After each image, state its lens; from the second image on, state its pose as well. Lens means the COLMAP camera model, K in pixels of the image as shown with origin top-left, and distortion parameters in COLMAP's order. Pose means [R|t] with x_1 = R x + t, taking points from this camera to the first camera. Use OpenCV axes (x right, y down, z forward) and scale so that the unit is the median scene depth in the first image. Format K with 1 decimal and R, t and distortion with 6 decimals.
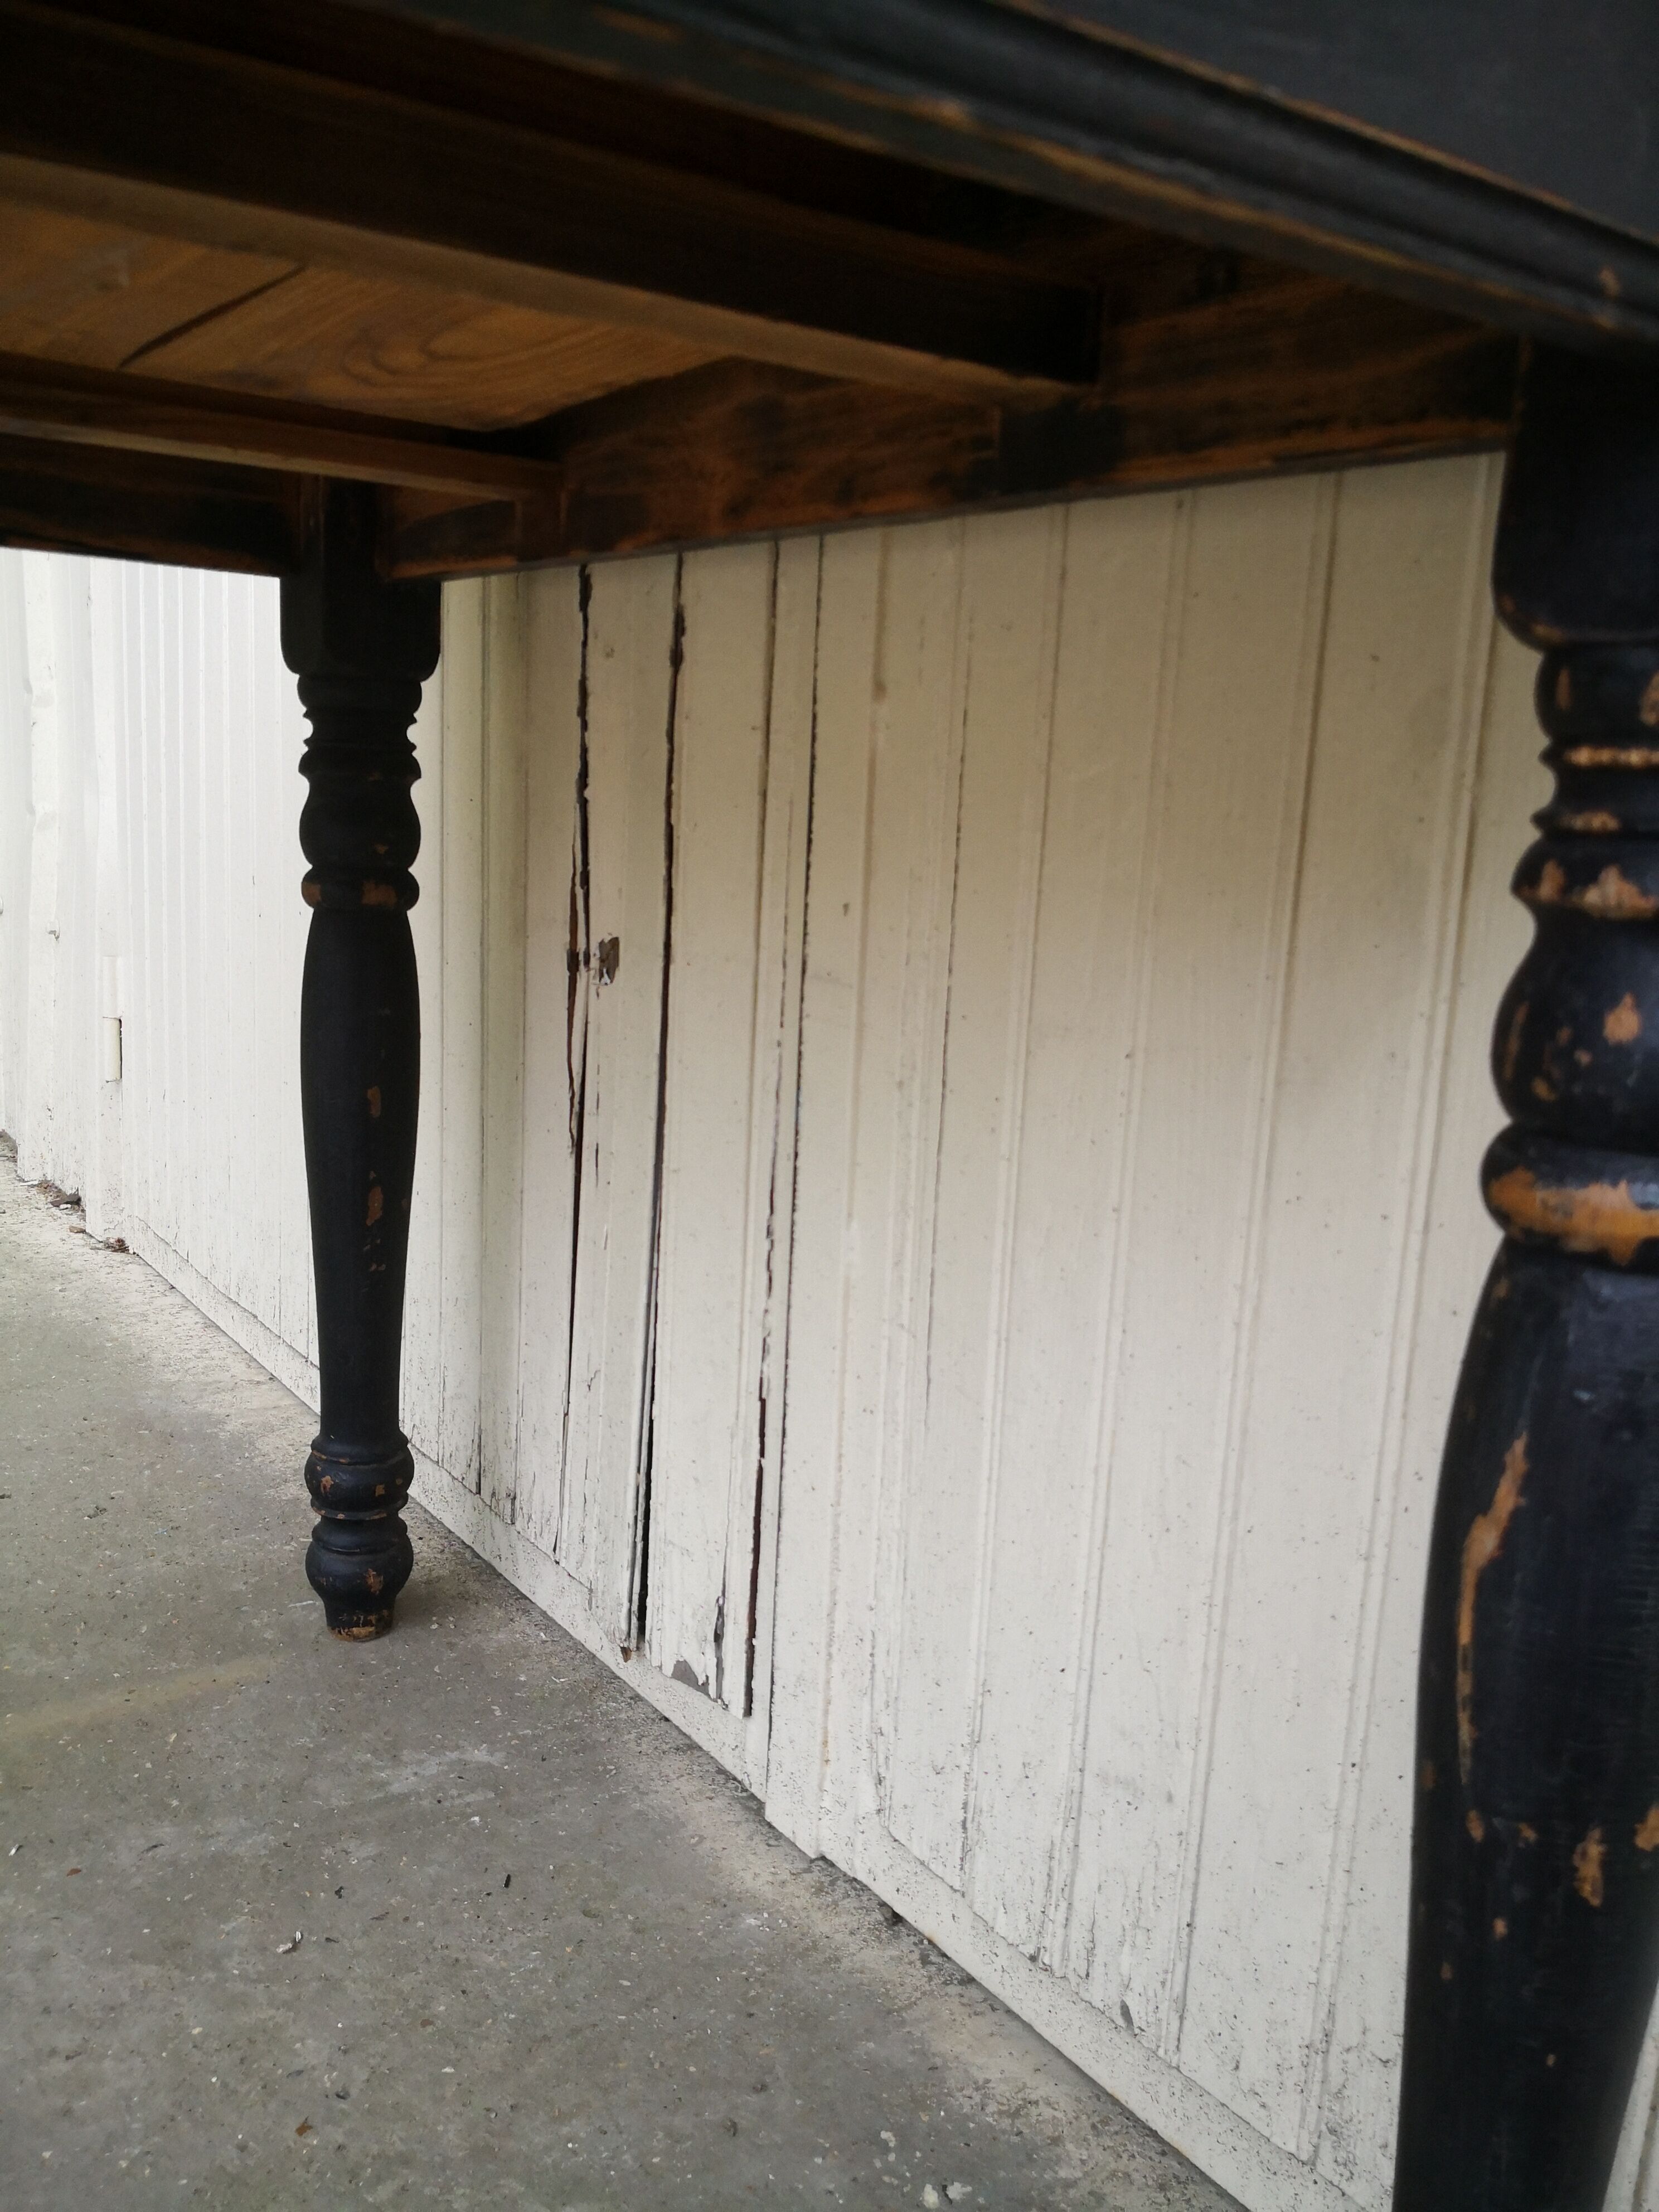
lens RADIAL K [[1829.3, 0, 793.1], [0, 1829.3, 1113.3], [0, 0, 1]] dist [0.009061, -0.038164]
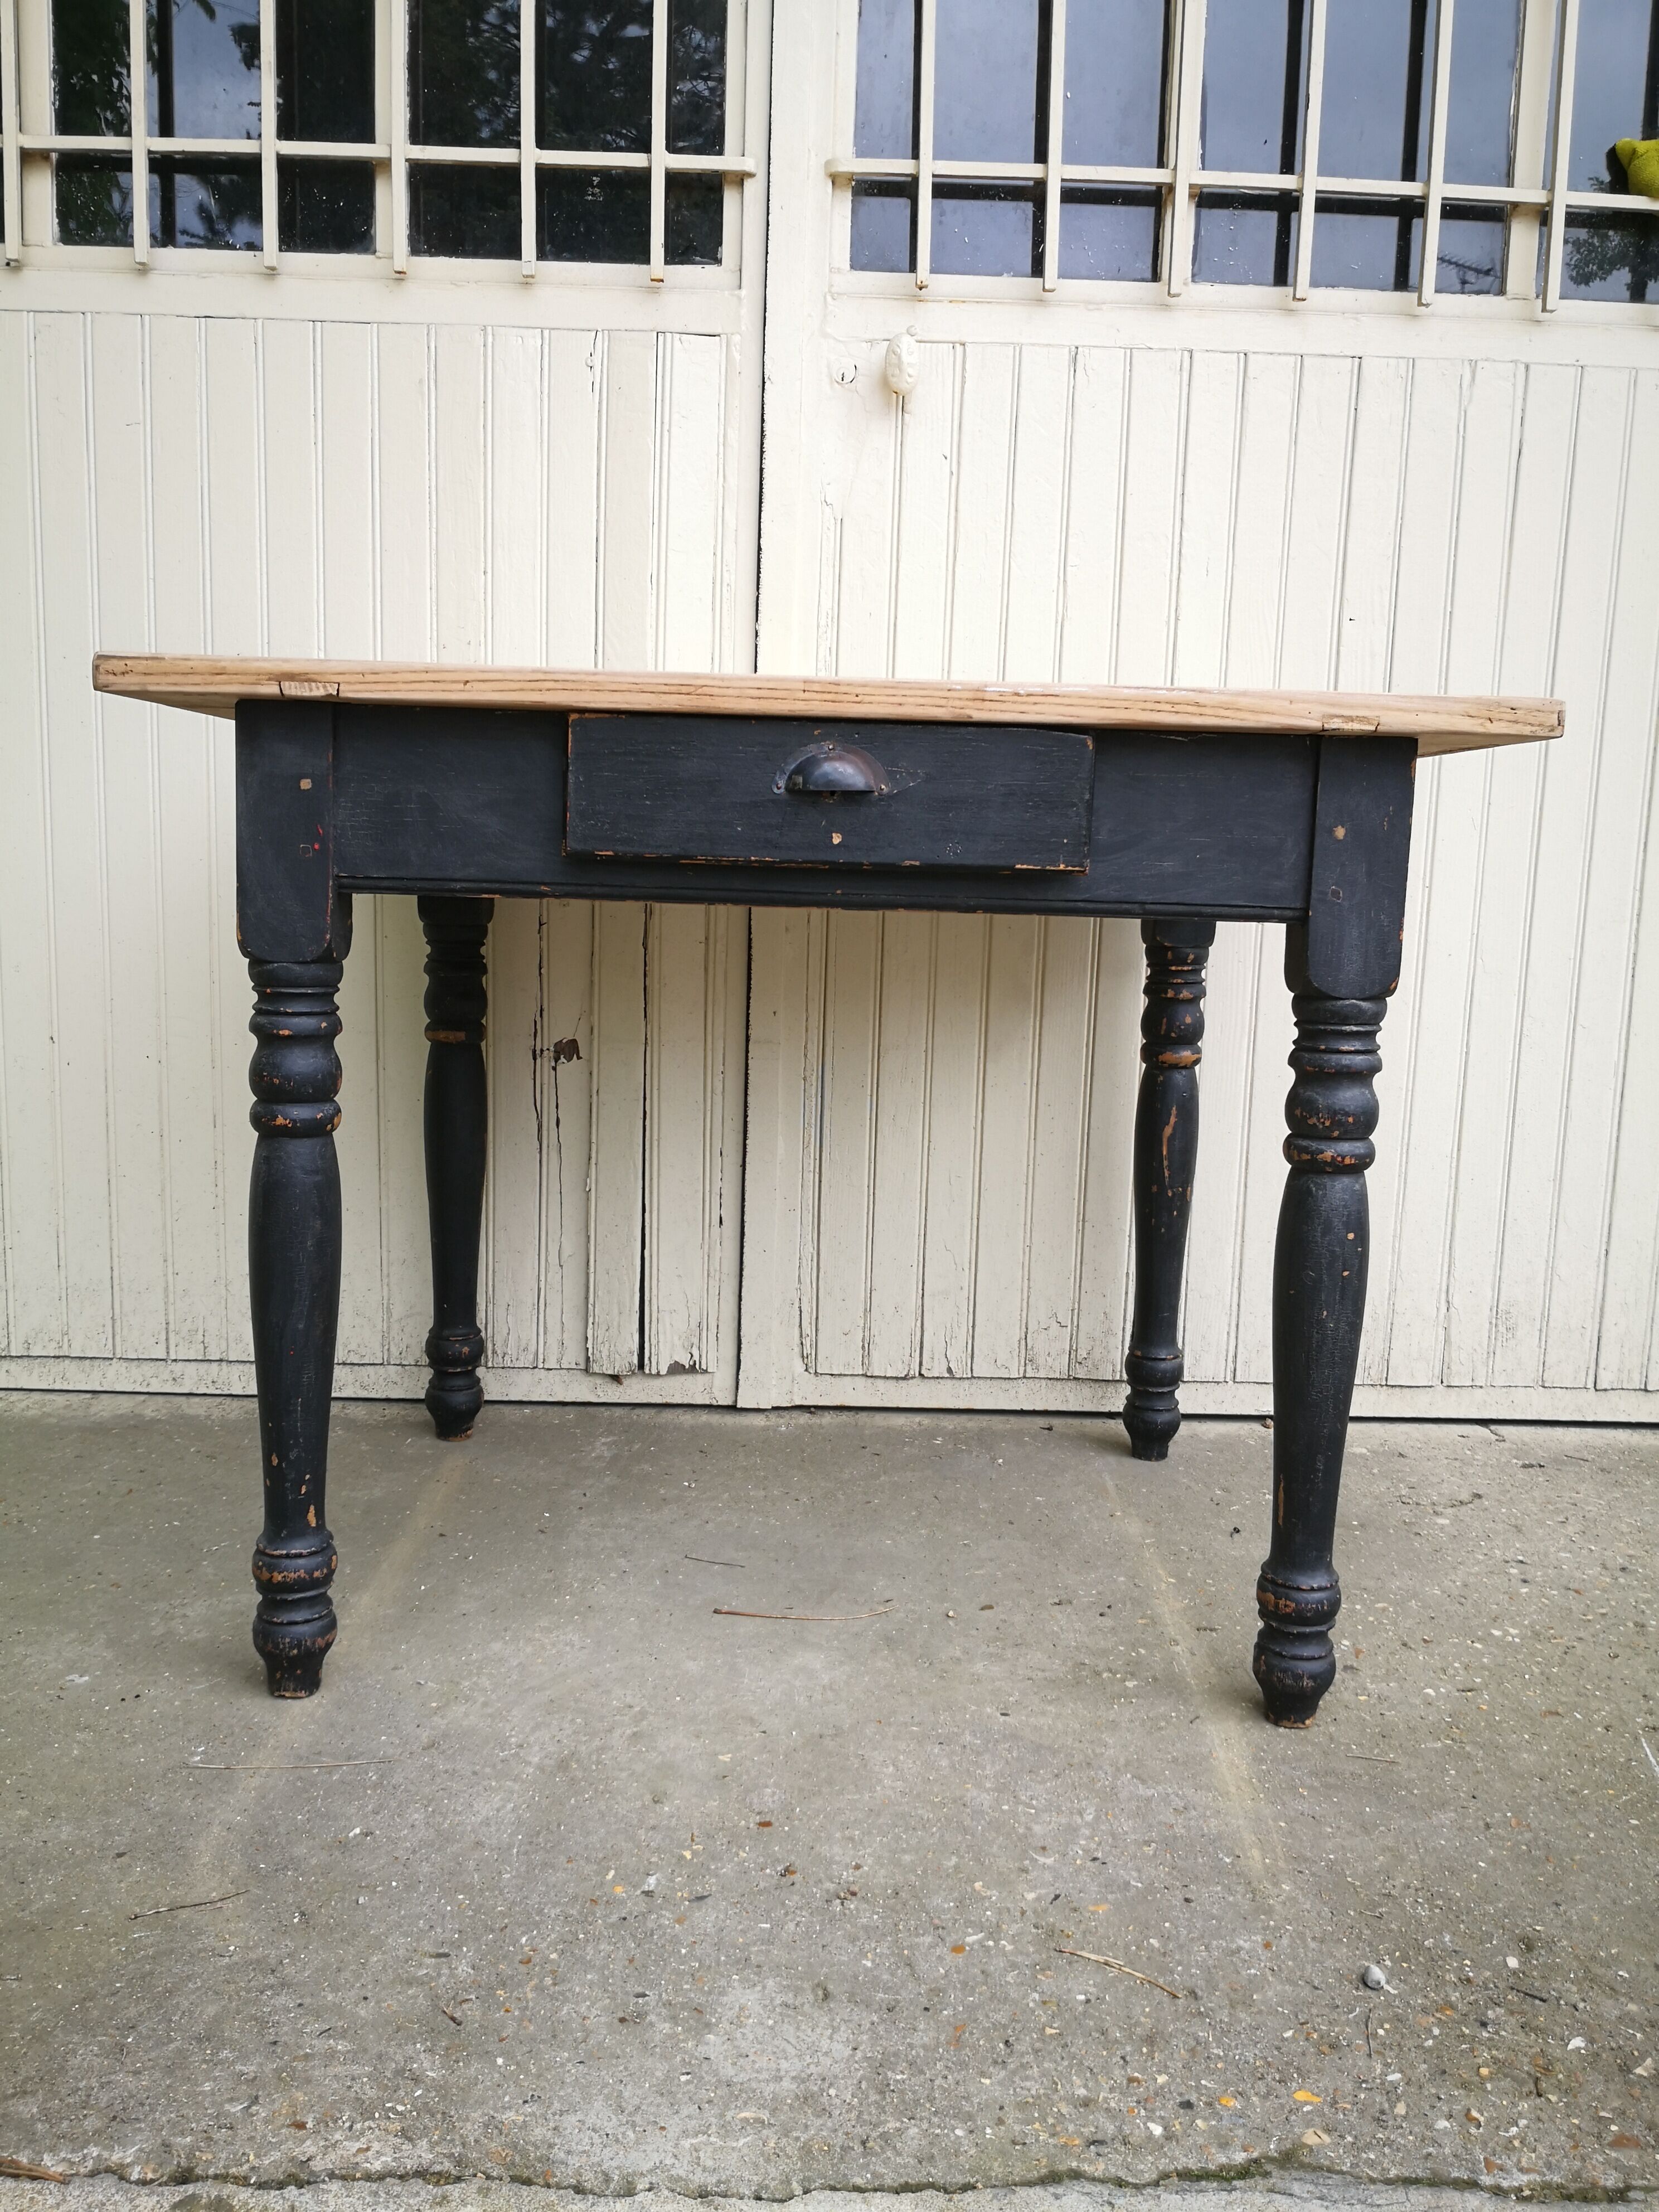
lens RADIAL K [[1829.3, 0, 836.8], [0, 1829.3, 1114.0], [0, 0, 1]] dist [0.009061, -0.038164]
pose [[0.553245, -0.156594, 0.818168, -1.885161], [0.155620, 0.984310, 0.083163, -0.160637], [-0.818354, 0.081314, 0.568934, -0.474157]]
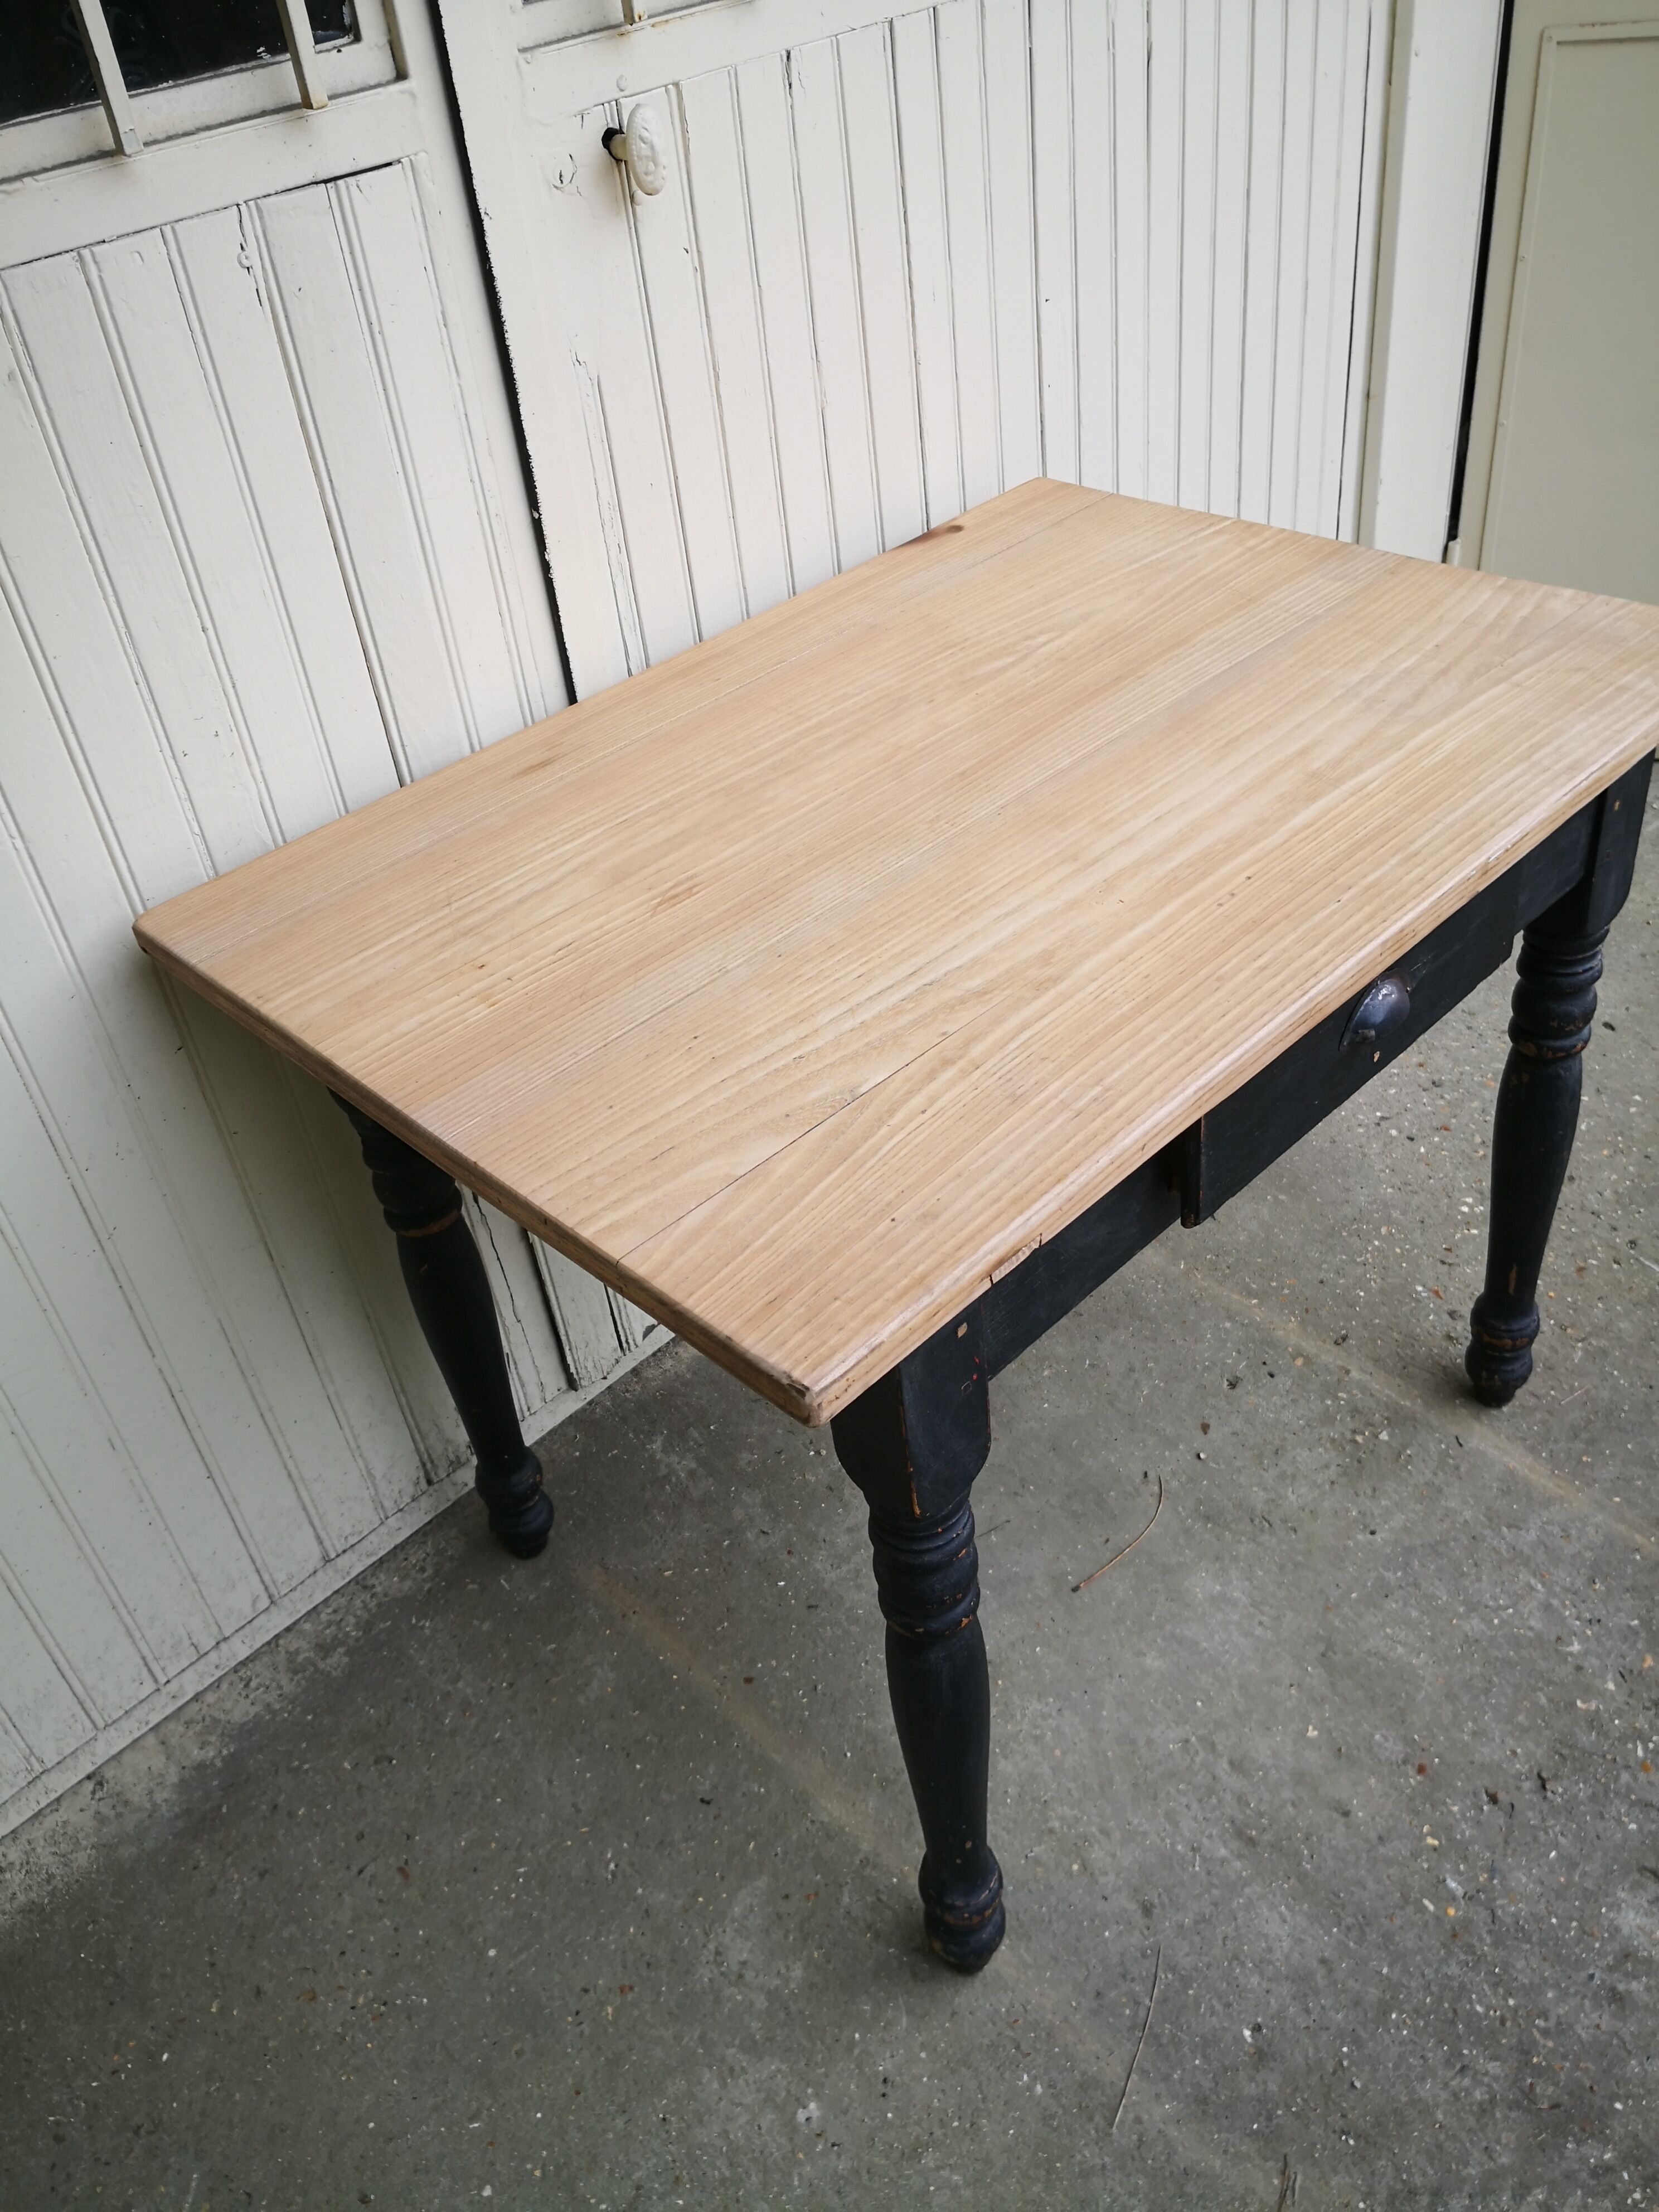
lens RADIAL K [[1829.3, 0, 836.9], [0, 1829.3, 1107.7], [0, 0, 1]] dist [0.009061, -0.038164]
pose [[-0.183128, -0.630362, 0.754392, -1.639383], [0.281392, 0.701652, 0.654601, -1.265674], [-0.941957, 0.332156, 0.048887, 0.689143]]
